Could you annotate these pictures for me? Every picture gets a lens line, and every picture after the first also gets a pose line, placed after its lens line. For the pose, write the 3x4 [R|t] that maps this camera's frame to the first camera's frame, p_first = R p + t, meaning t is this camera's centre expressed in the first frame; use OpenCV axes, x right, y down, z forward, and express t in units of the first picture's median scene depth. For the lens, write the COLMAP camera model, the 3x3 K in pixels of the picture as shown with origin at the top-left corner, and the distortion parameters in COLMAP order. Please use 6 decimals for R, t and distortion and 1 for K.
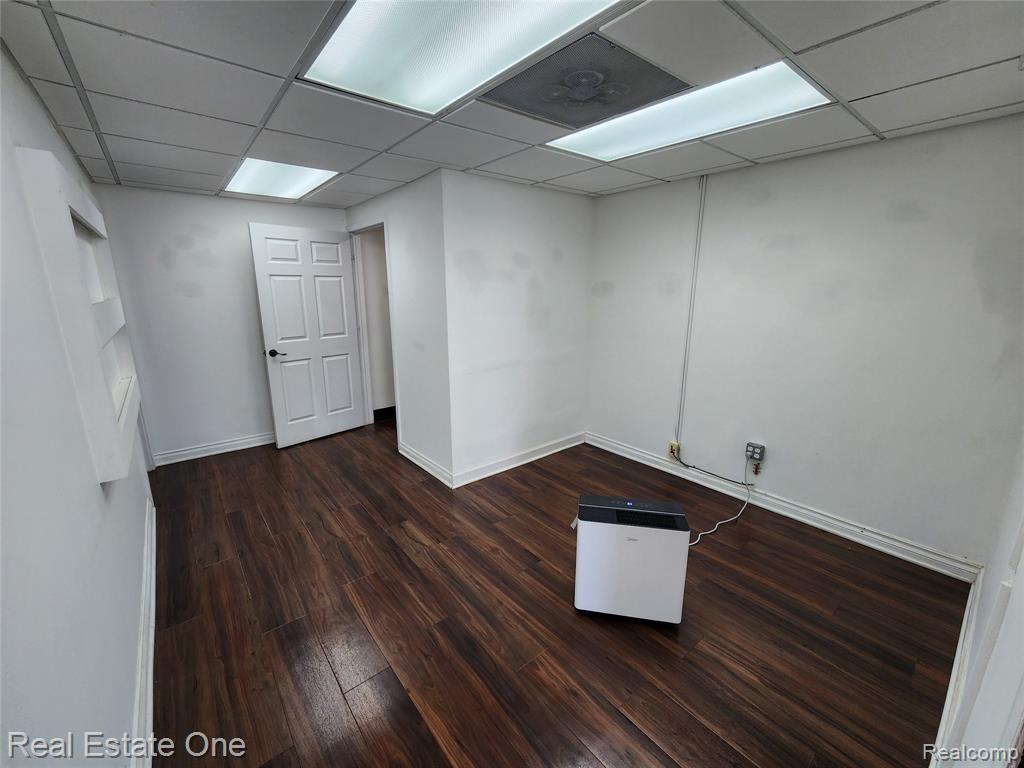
lens RADIAL K [[419.6, 0, 508.0], [0, 419.6, 387.8], [0, 0, 1]] dist [0.008720, -0.000292]
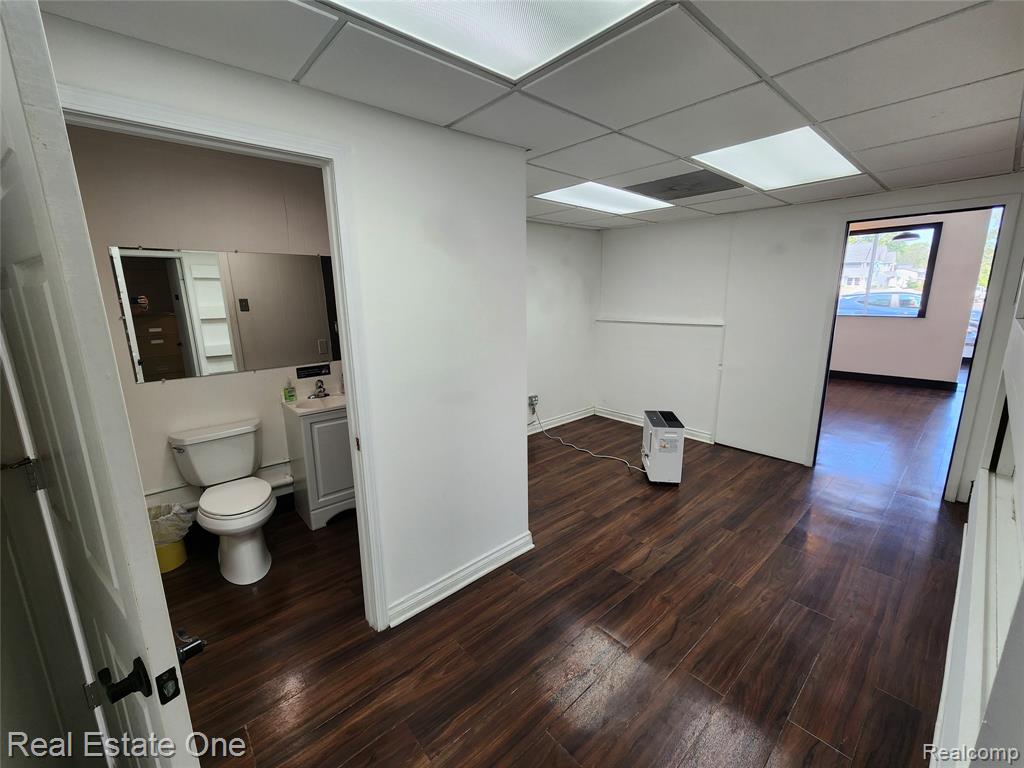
lens RADIAL K [[419.6, 0, 519.1], [0, 419.6, 383.6], [0, 0, 1]] dist [0.008720, -0.000292]
pose [[-0.058710, -0.207030, 0.976571, -1.137287], [0.245912, 0.945114, 0.215145, -0.314489], [-0.967512, 0.252782, -0.004576, 1.271001]]
